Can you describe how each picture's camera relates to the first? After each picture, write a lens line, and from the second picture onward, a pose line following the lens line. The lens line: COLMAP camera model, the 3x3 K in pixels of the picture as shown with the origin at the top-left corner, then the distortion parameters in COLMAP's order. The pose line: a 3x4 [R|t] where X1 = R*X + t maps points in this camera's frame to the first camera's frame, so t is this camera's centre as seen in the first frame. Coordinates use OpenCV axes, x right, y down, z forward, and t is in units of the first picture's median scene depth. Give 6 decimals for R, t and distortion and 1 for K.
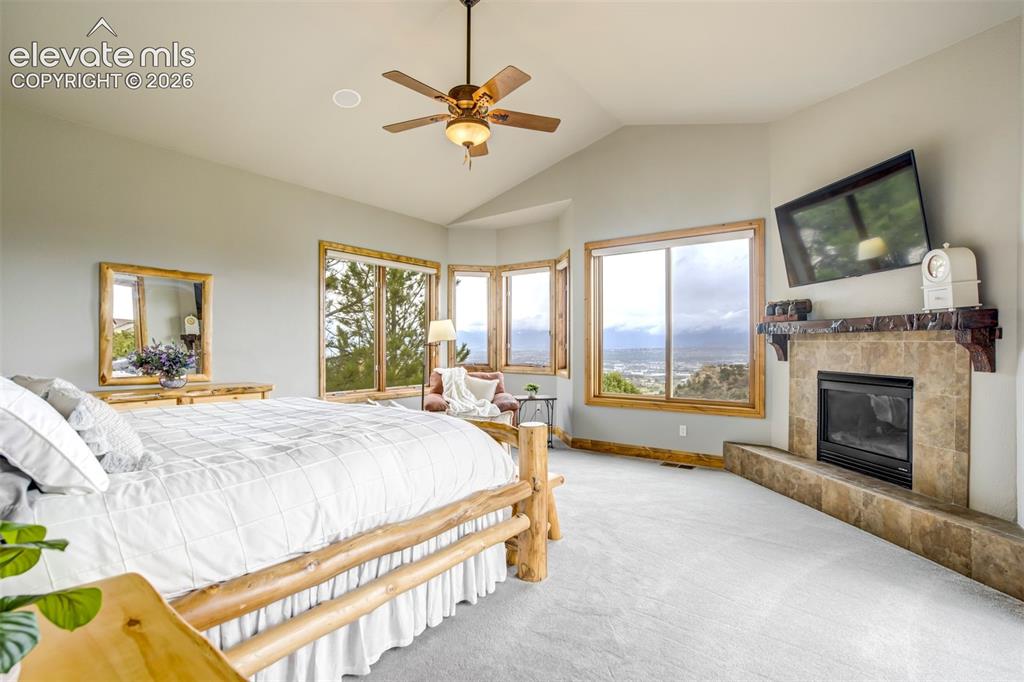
lens RADIAL K [[474.2, 0, 521.1], [0, 474.2, 343.6], [0, 0, 1]] dist [-0.030201, 0.013078]
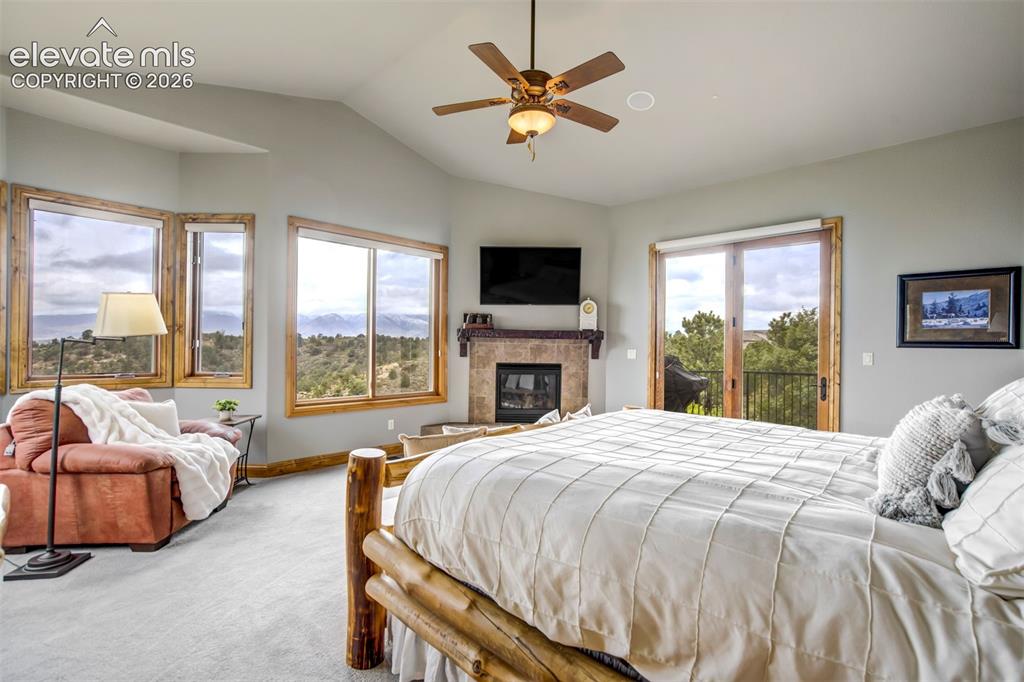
lens RADIAL K [[474.2, 0, 514.4], [0, 474.2, 342.9], [0, 0, 1]] dist [-0.030201, 0.013078]
pose [[0.137212, 0.005667, 0.990526, -0.868113], [-0.016503, 0.999858, -0.003434, -0.000969], [-0.990404, -0.015875, 0.137286, 0.743765]]
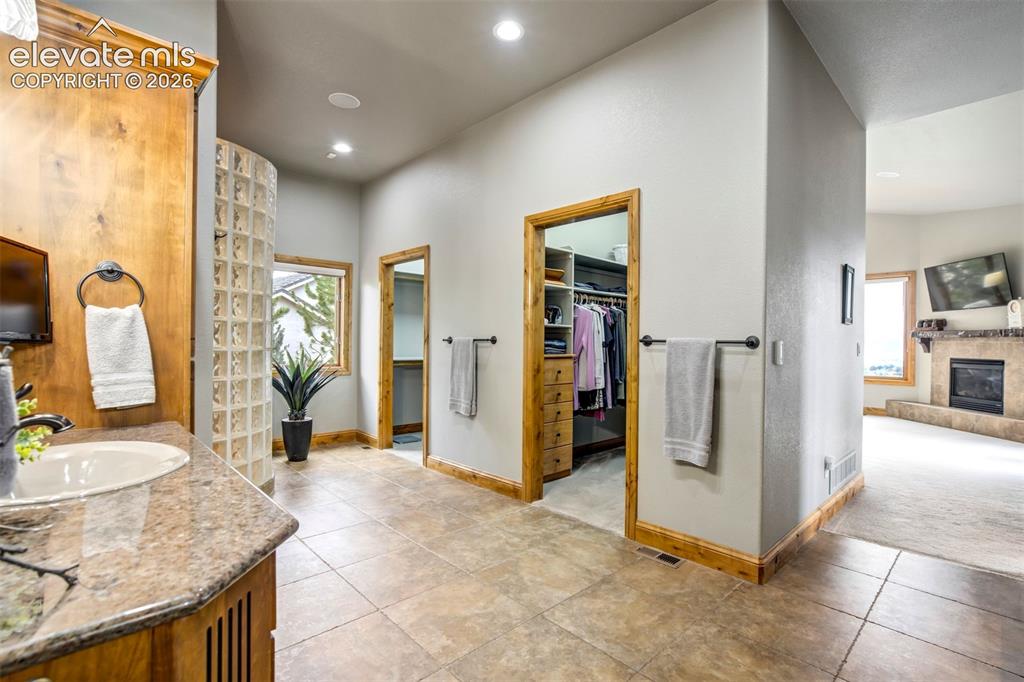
lens RADIAL K [[474.2, 0, 514.6], [0, 474.2, 343.2], [0, 0, 1]] dist [-0.030201, 0.013078]
pose [[0.982881, 0.008070, -0.184063, -0.719390], [-0.007411, 0.999963, 0.004266, 0.005600], [0.184091, -0.002829, 0.982905, -1.126525]]
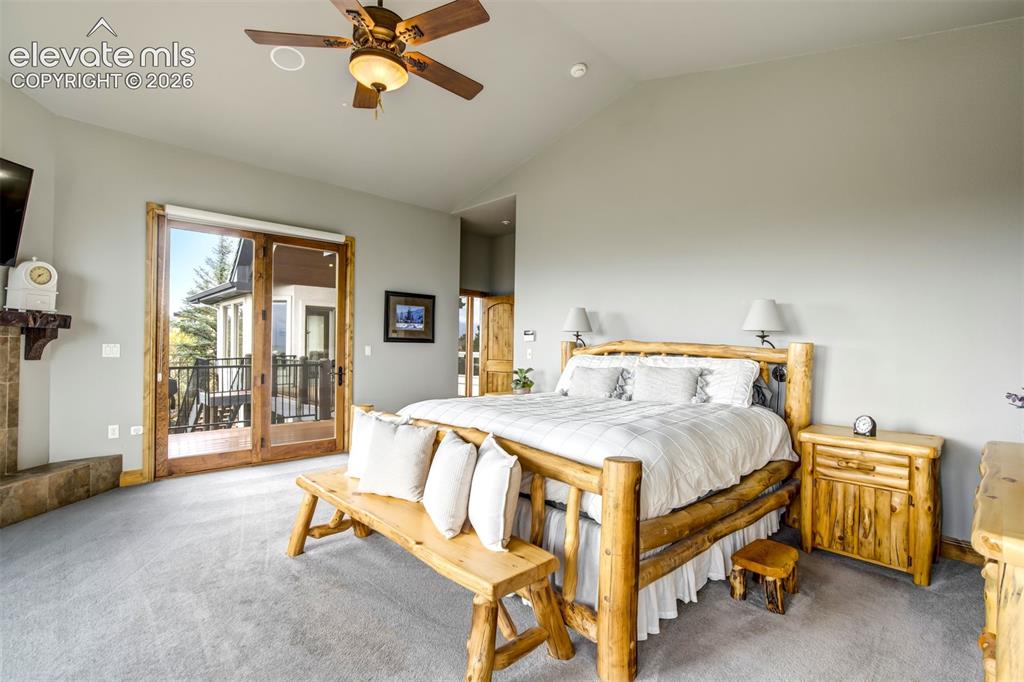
lens RADIAL K [[474.2, 0, 513.8], [0, 474.2, 347.6], [0, 0, 1]] dist [-0.030201, 0.013078]
pose [[-0.983767, -0.016504, 0.178688, -0.399137], [-0.016602, 0.999862, 0.000944, 0.001009], [-0.178679, -0.002038, -0.983905, 1.414057]]
